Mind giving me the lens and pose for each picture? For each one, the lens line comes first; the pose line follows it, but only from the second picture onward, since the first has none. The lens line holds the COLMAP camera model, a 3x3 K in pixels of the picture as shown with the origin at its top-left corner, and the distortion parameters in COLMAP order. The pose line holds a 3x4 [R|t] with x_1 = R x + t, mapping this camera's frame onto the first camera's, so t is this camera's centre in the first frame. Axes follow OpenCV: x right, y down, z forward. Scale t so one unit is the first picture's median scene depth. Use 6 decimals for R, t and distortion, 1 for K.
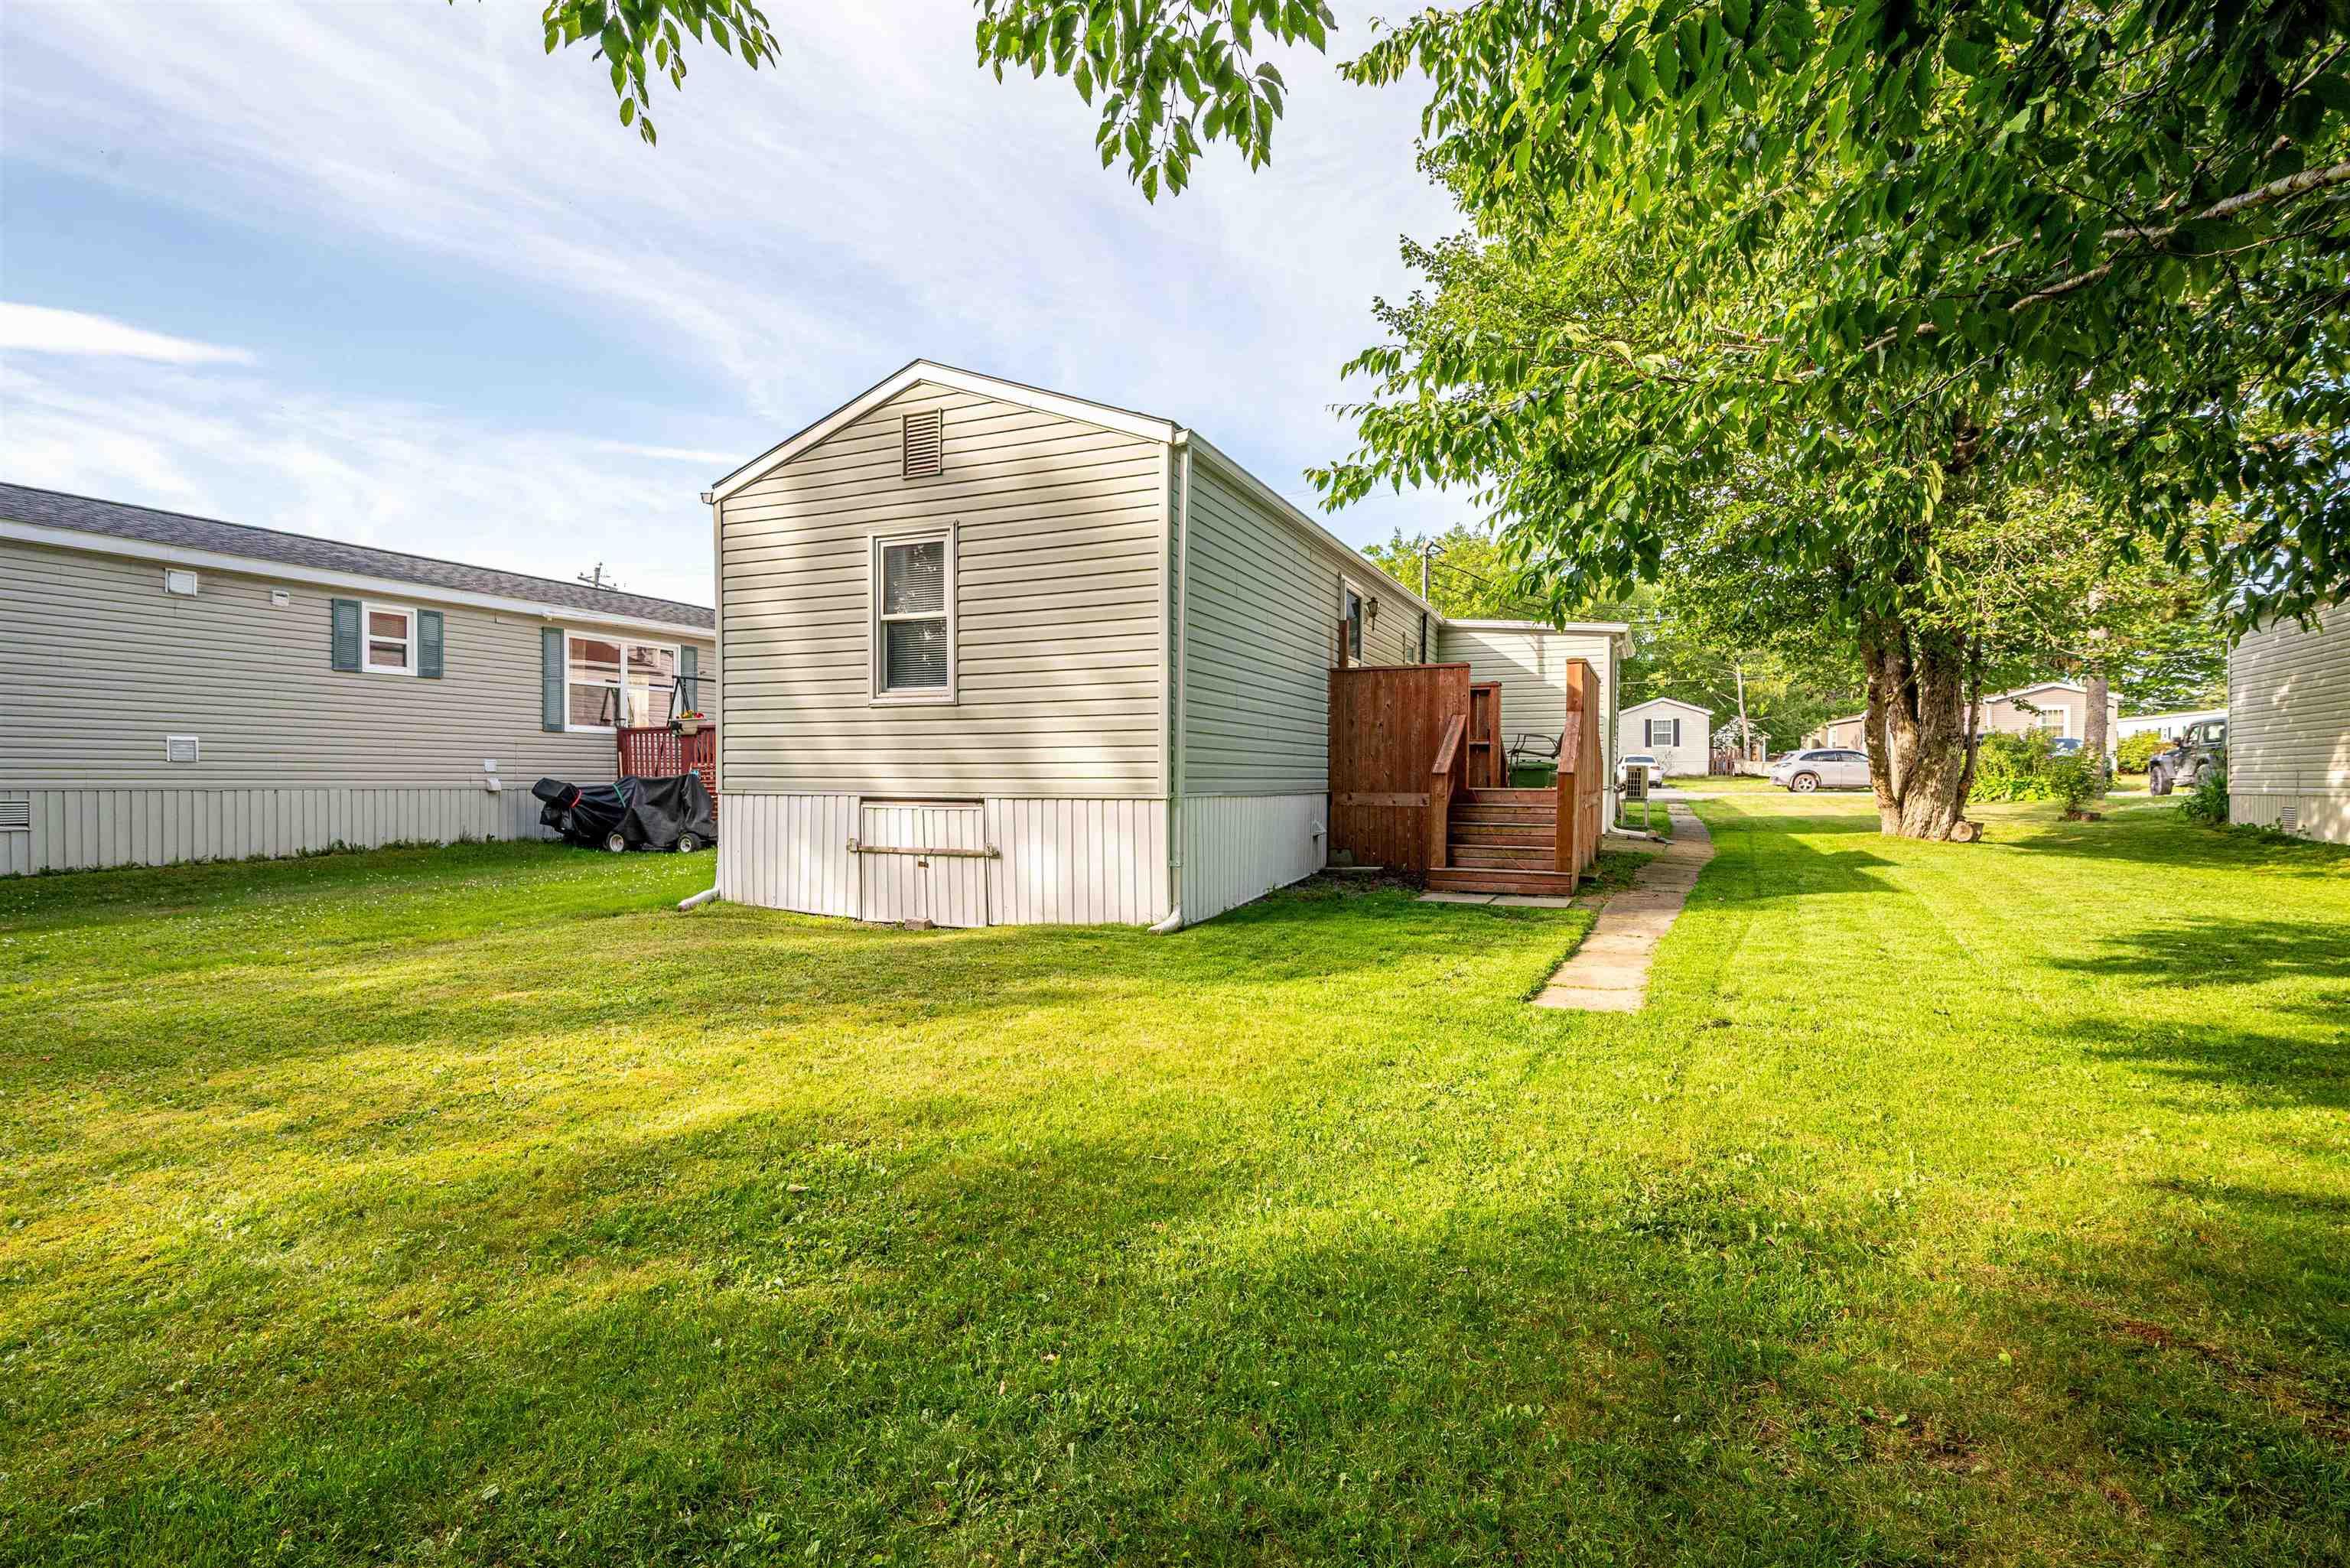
lens RADIAL K [[1087.6, 0, 1181.1], [0, 1087.6, 782.6], [0, 0, 1]] dist [0.001989, -0.000039]
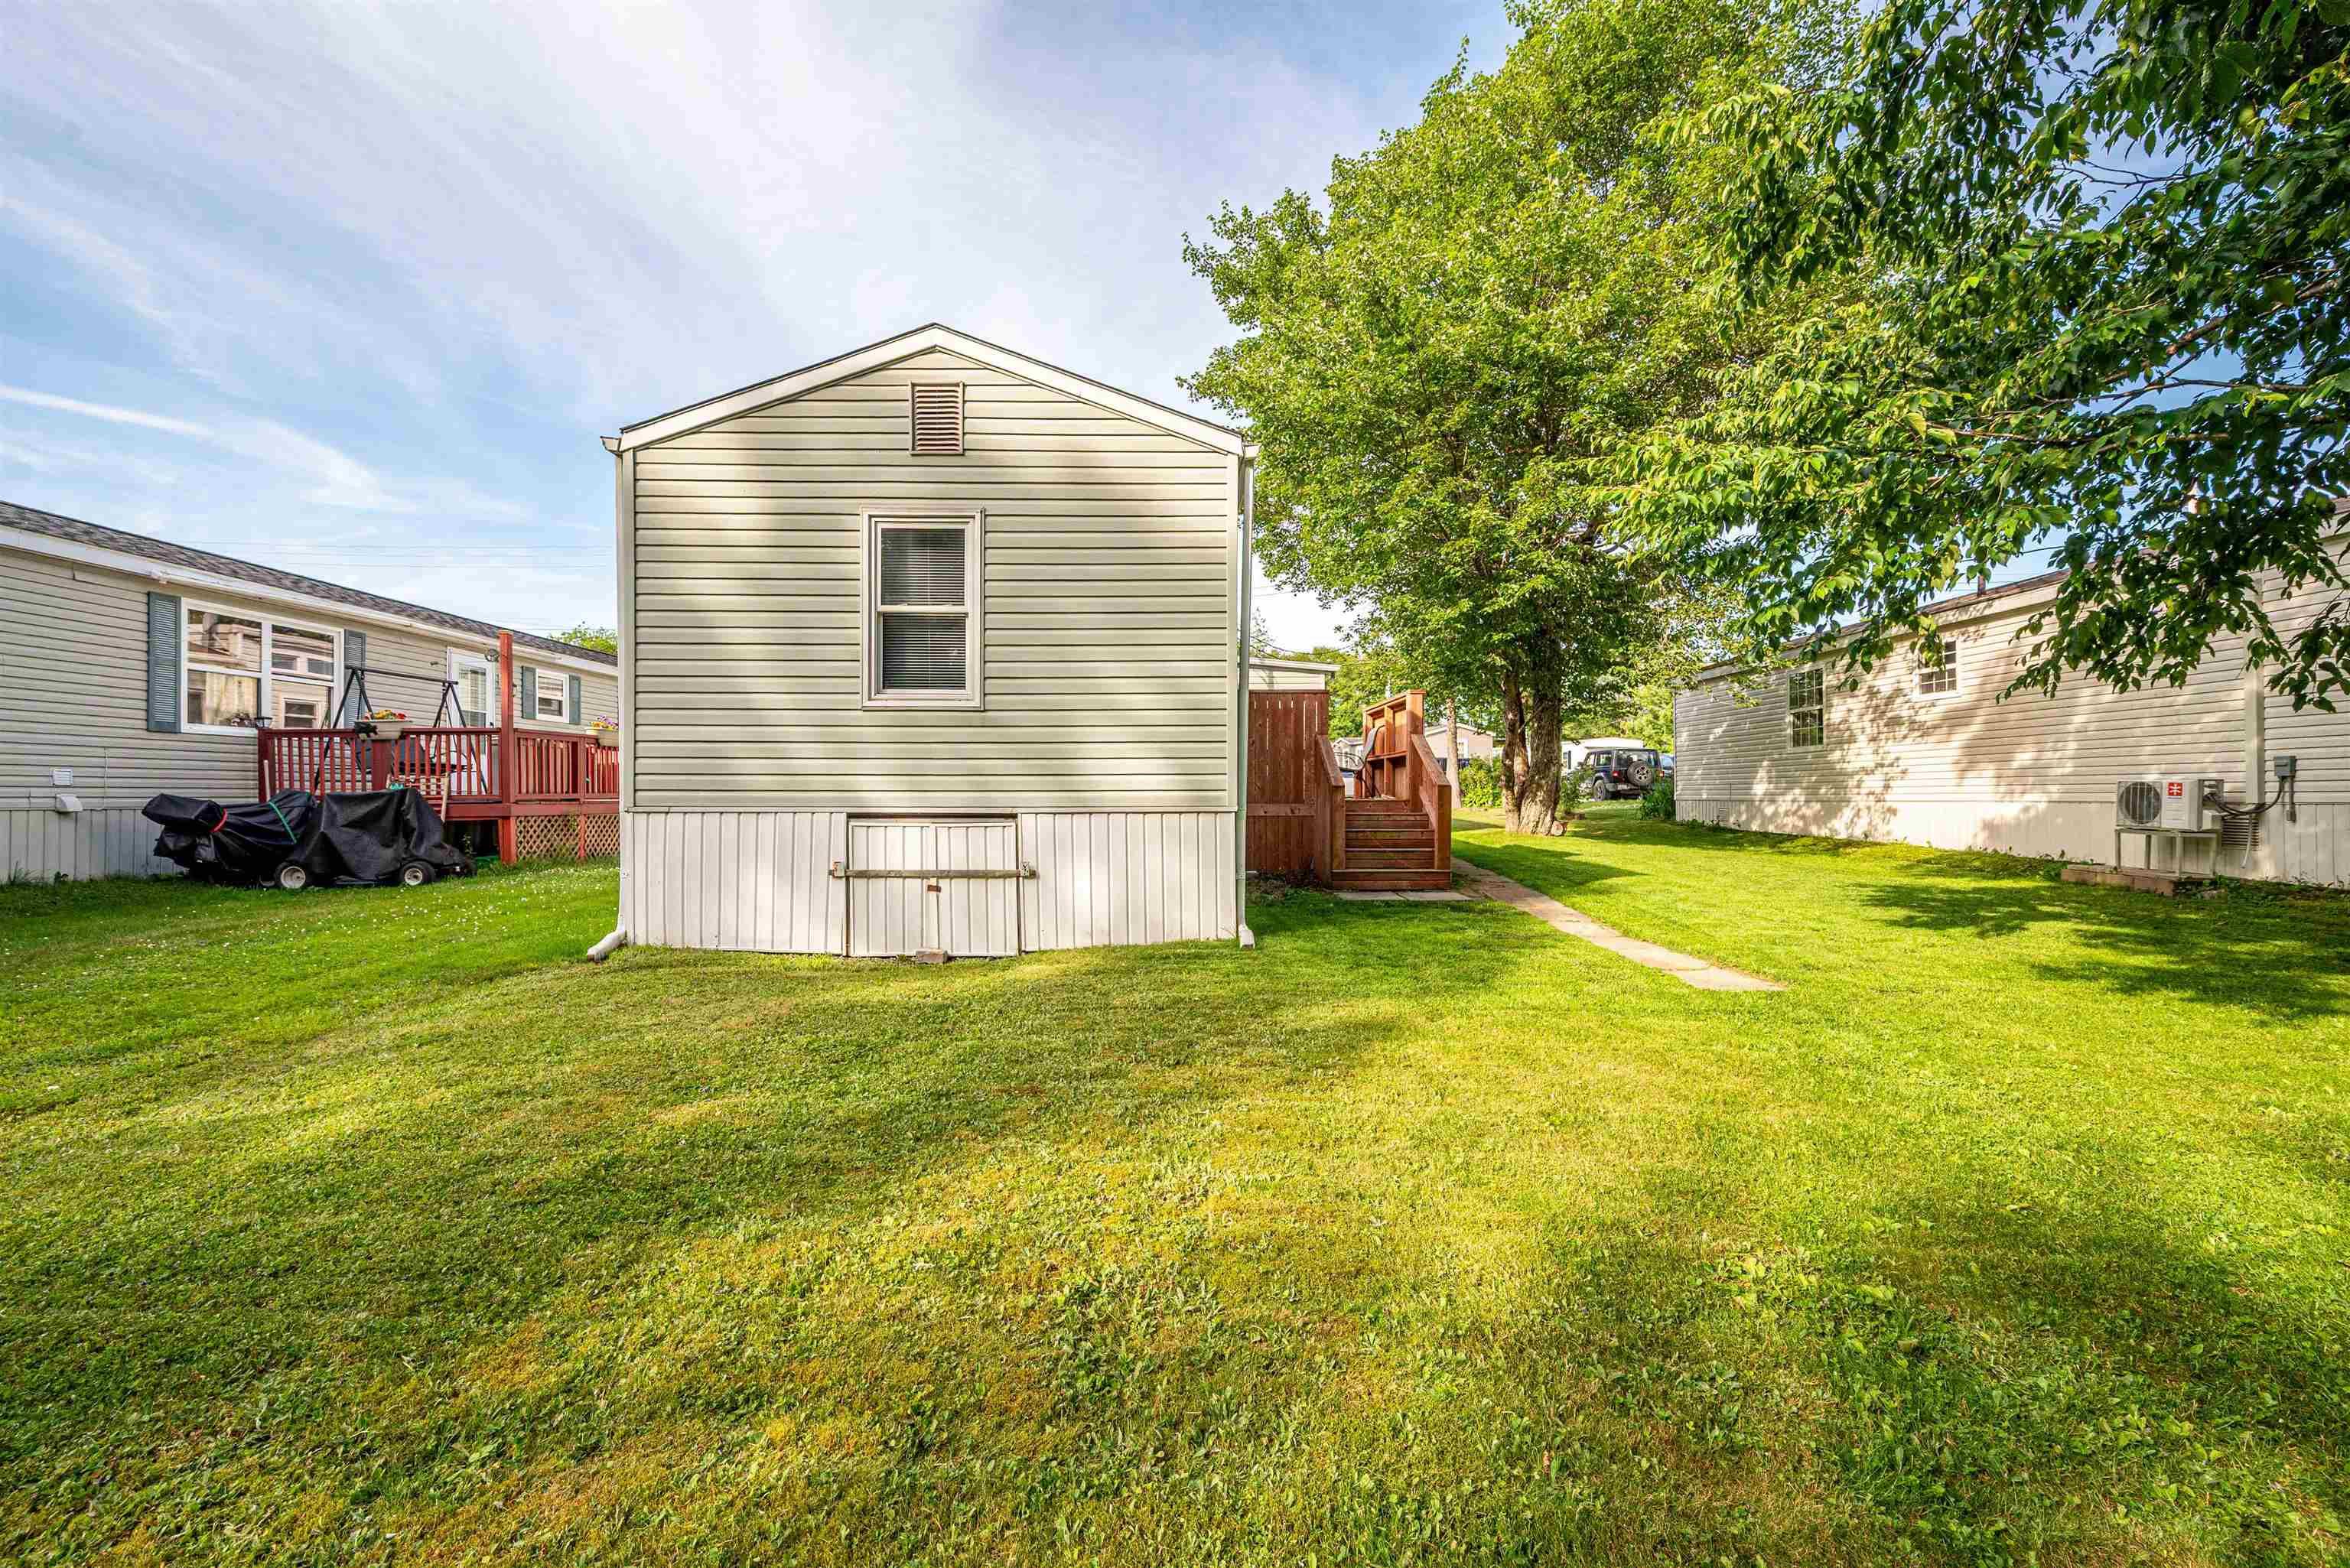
lens RADIAL K [[935.7, 0, 1168.1], [0, 935.7, 783.9], [0, 0, 1]] dist [0.003035, -0.000144]
pose [[0.910747, 0.000576, 0.412965, -0.374037], [0.004637, 0.999922, -0.011621, -0.000446], [-0.412939, 0.012499, 0.910673, 0.217867]]
